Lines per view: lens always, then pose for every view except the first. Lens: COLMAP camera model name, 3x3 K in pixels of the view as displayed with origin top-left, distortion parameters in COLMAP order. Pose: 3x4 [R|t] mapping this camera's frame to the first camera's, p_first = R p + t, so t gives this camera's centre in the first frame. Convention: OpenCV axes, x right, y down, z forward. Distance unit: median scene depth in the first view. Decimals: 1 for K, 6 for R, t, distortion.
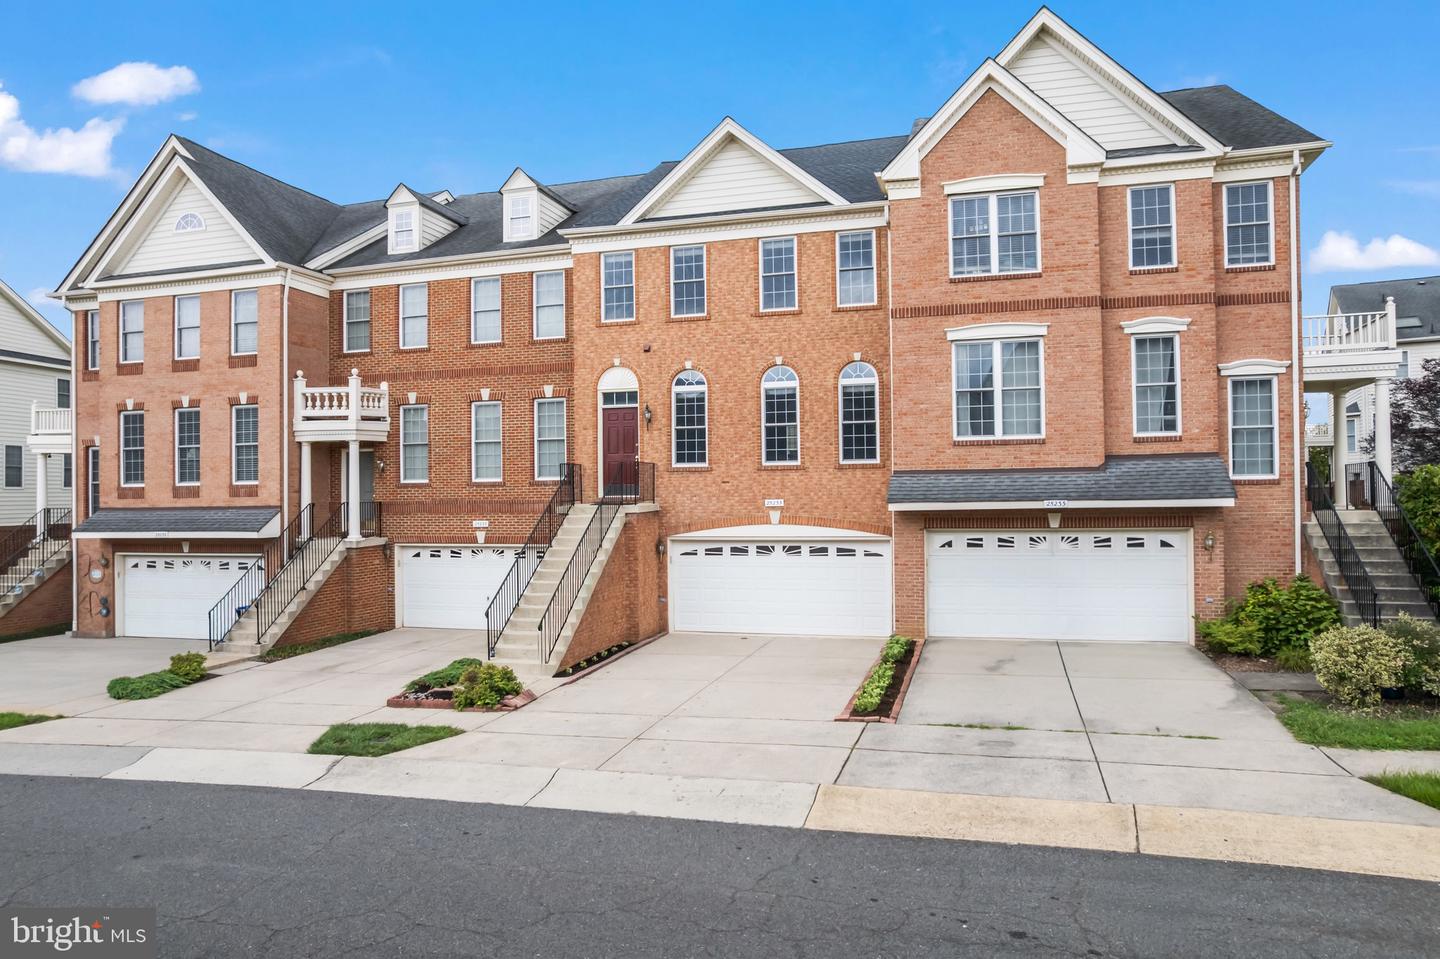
lens RADIAL K [[943.0, 0, 720.0], [0, 943.0, 479.5], [0, 0, 1]] dist [-0.073213, 0.065407]
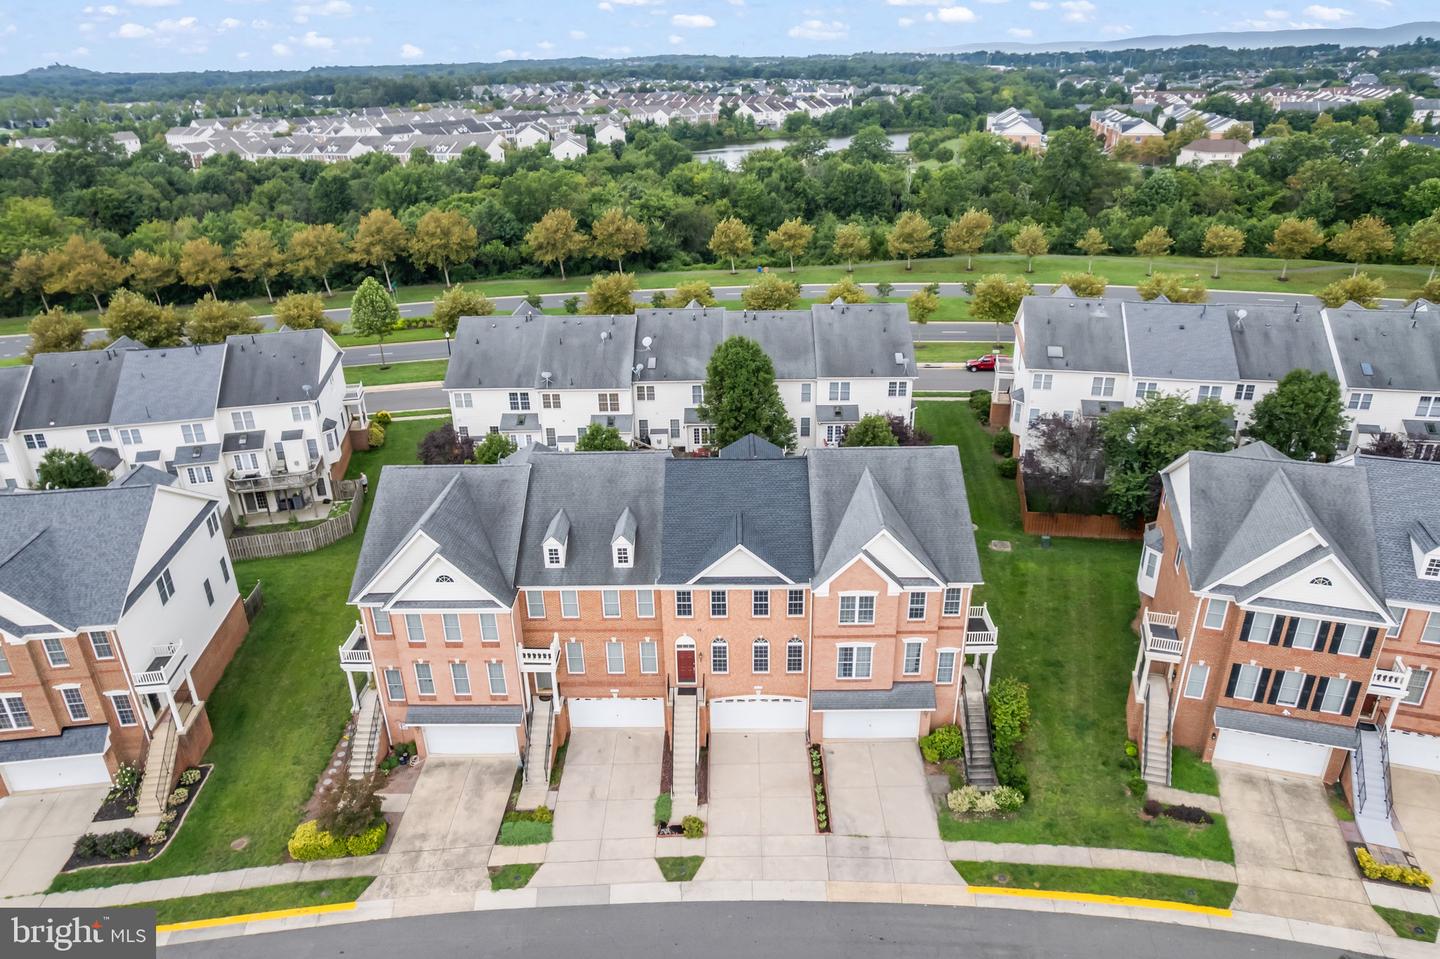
lens RADIAL K [[943.0, 0, 720.0], [0, 943.0, 479.5], [0, 0, 1]] dist [-0.073213, 0.065407]
pose [[0.964250, -0.115671, 0.238417, -0.533806], [0.003168, 0.904671, 0.426098, -1.444916], [-0.264976, -0.410110, 0.872695, -0.810406]]
